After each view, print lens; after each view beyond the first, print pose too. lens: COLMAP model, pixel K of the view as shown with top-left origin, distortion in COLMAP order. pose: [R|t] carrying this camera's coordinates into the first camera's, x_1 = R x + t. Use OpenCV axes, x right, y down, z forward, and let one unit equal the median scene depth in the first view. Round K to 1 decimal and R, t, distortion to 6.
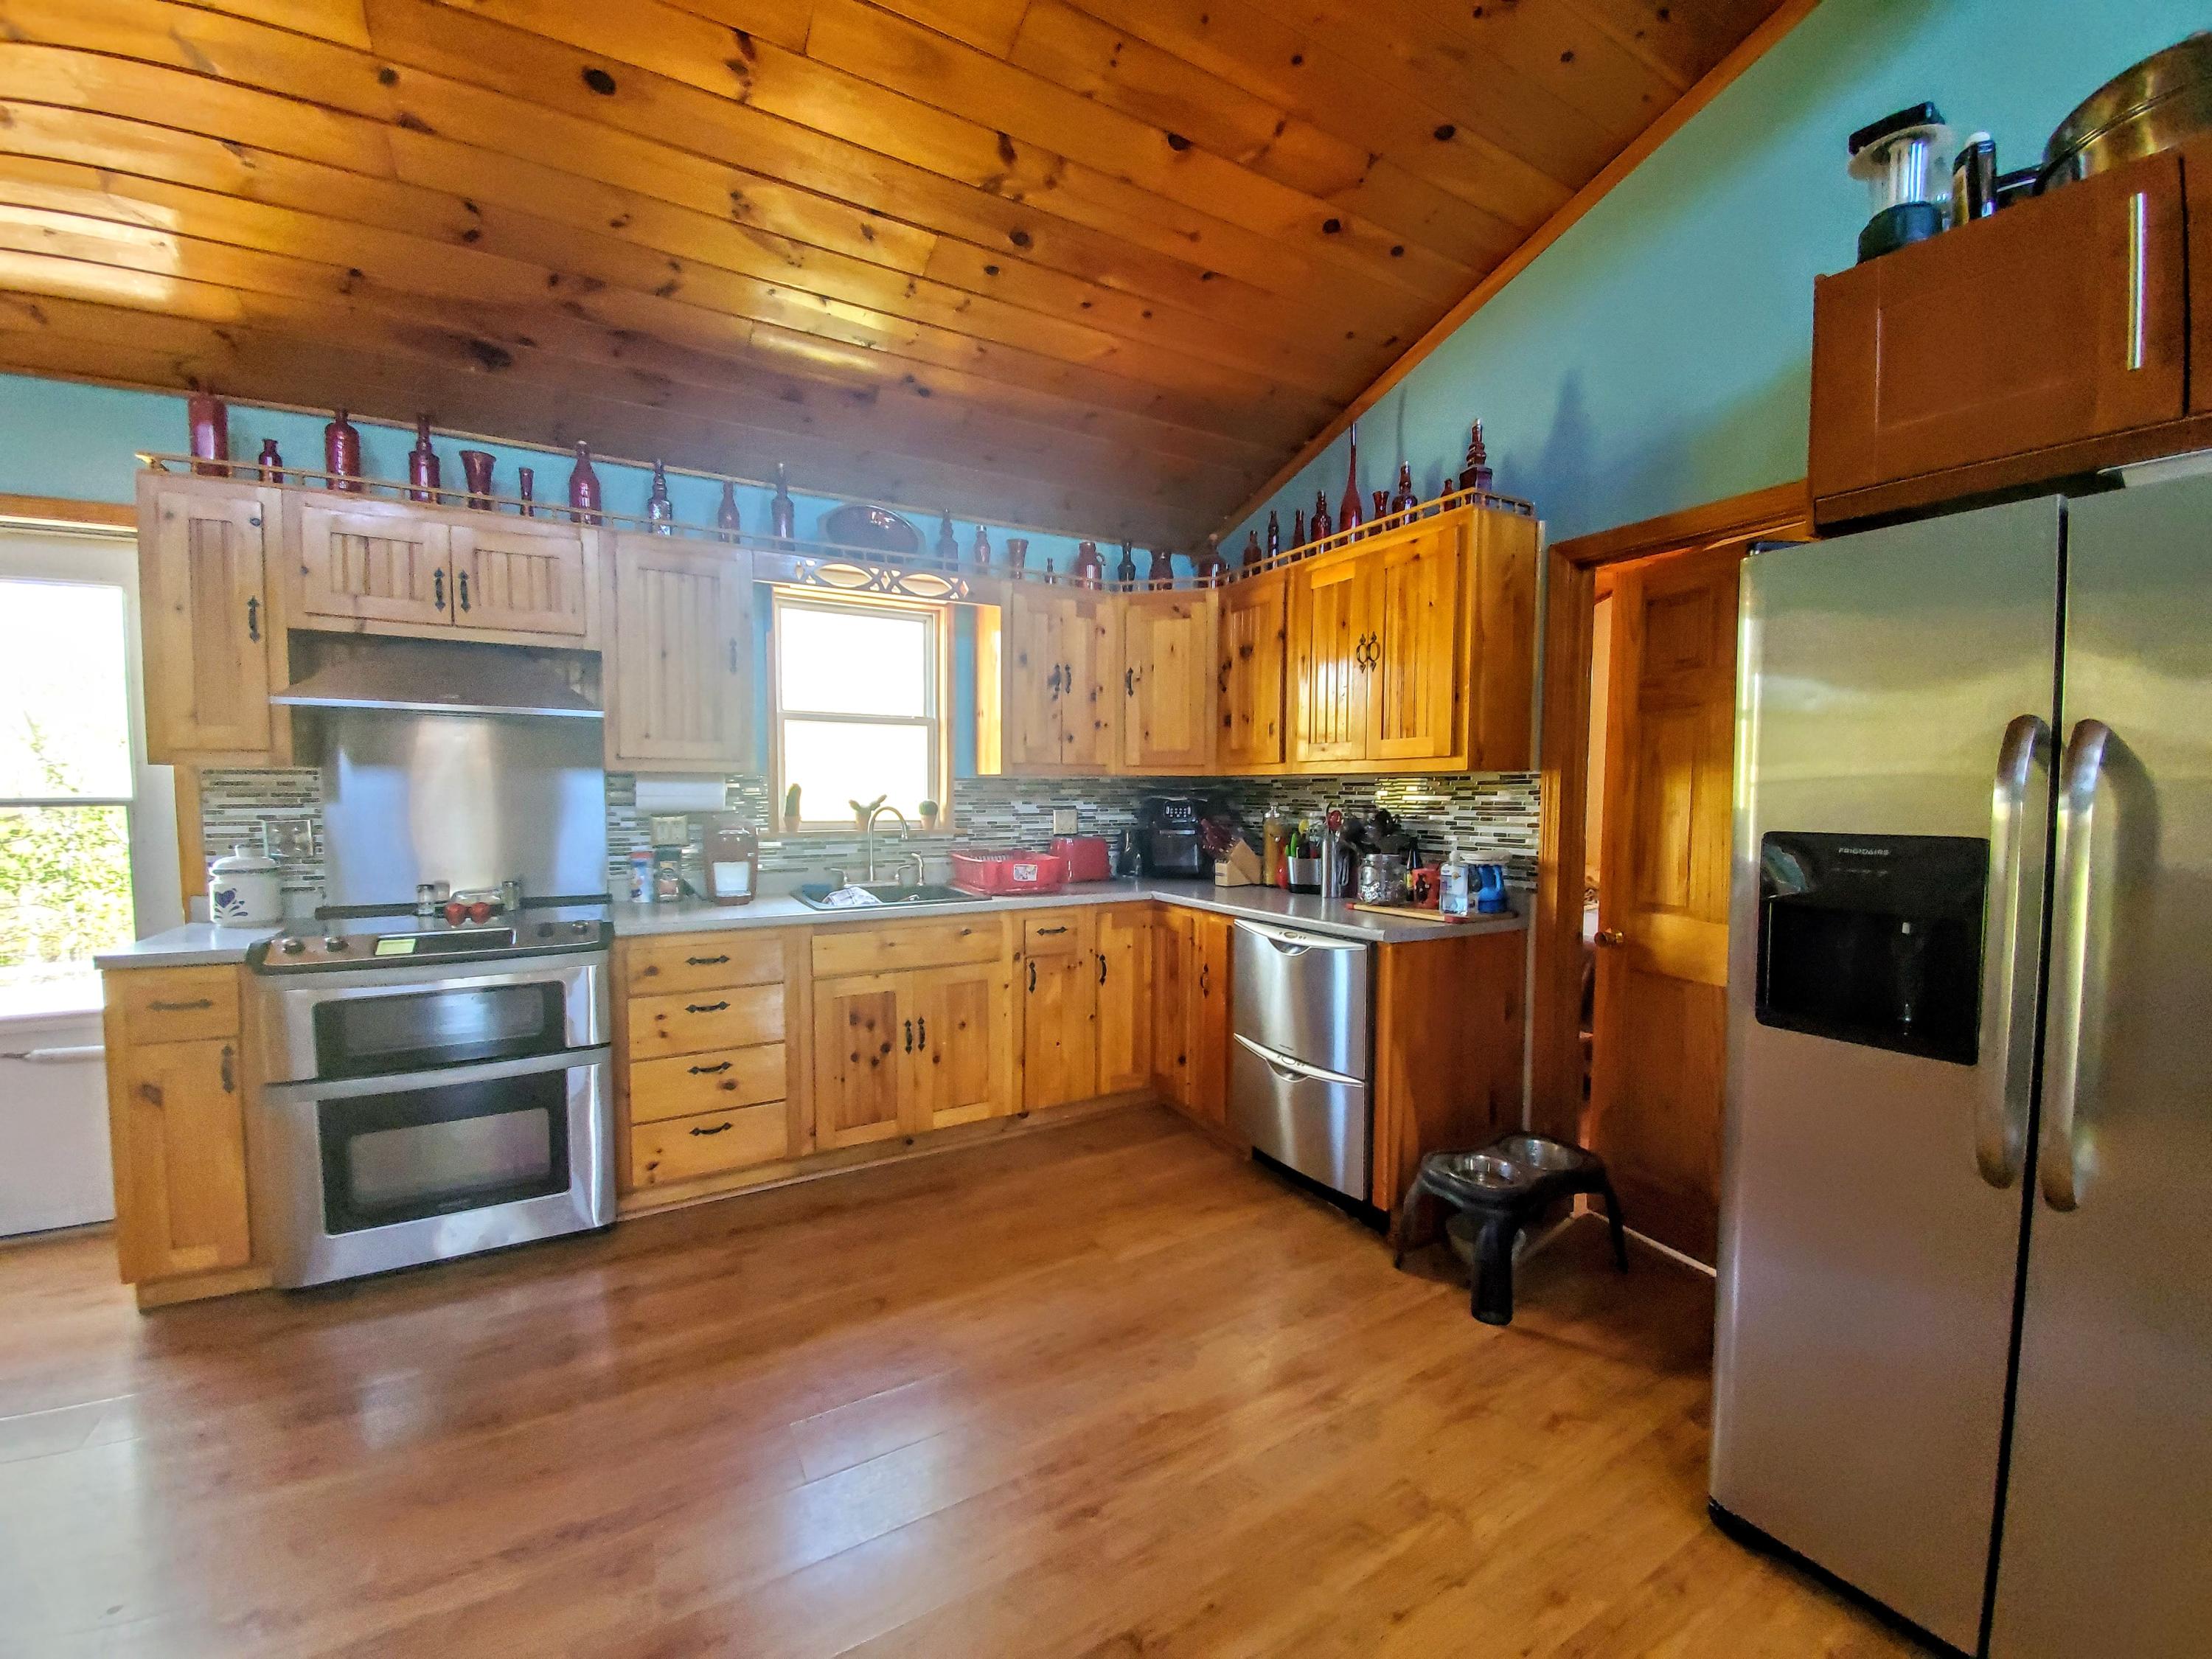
lens RADIAL K [[891.6, 0, 1103.9], [0, 891.6, 832.9], [0, 0, 1]] dist [0.000041, 0.000004]
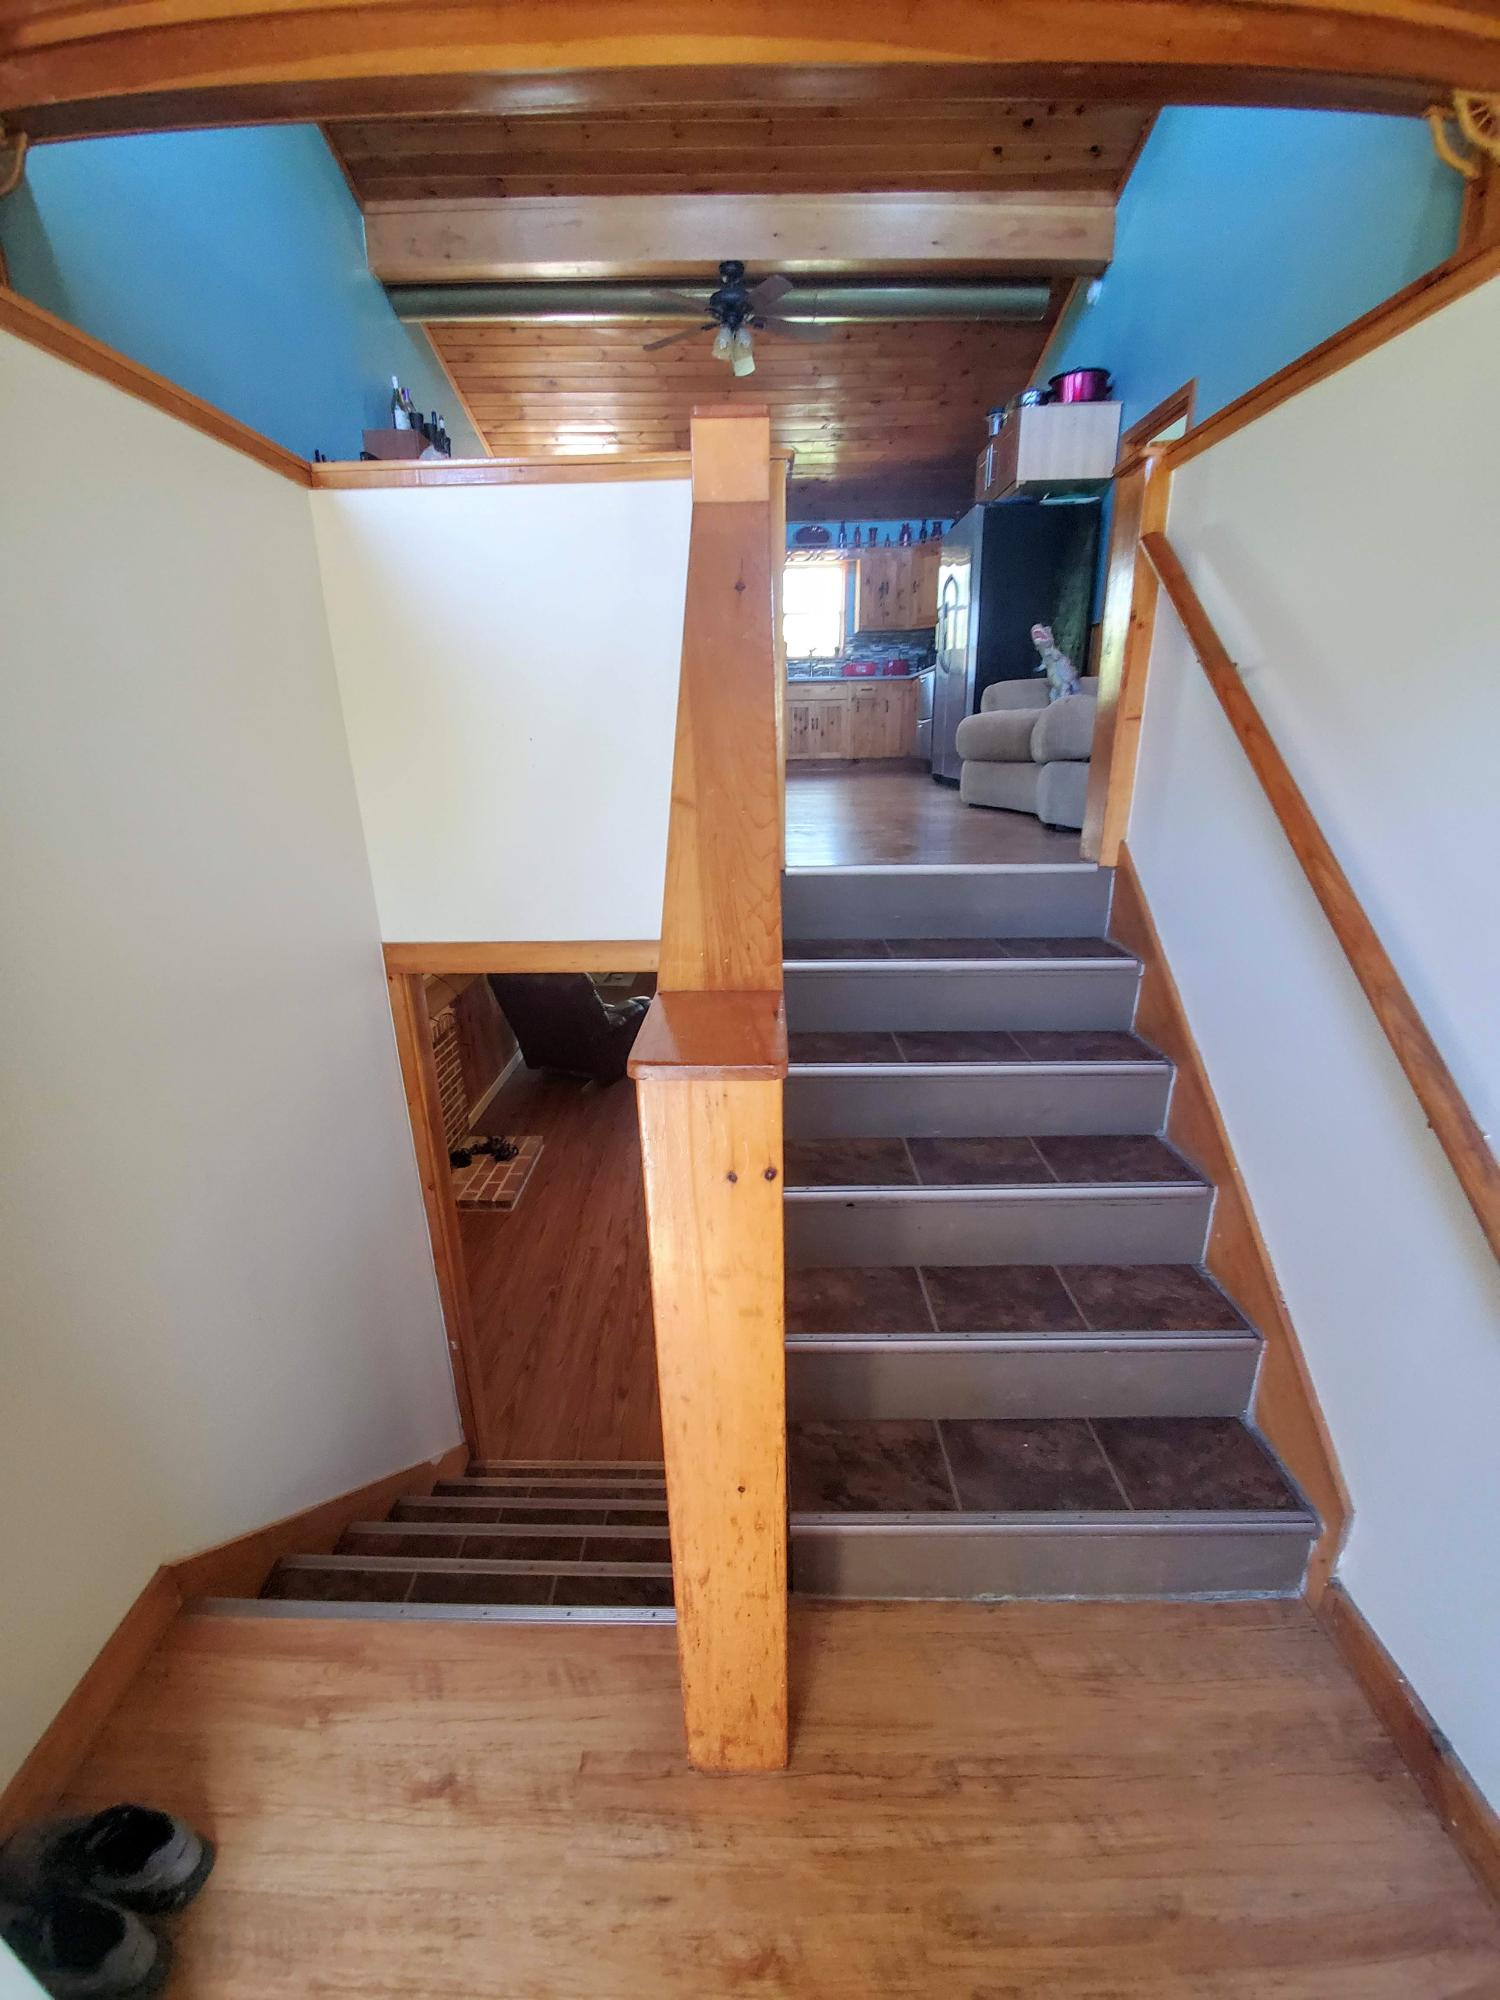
lens RADIAL K [[806.2, 0, 750.8], [0, 806.2, 997.7], [0, 0, 1]] dist [0.000041, 0.000004]
pose [[0.864436, 0.132096, -0.485077, 0.874141], [0.002332, 0.963800, 0.266617, 0.328404], [0.502737, -0.231605, 0.832836, -1.330484]]
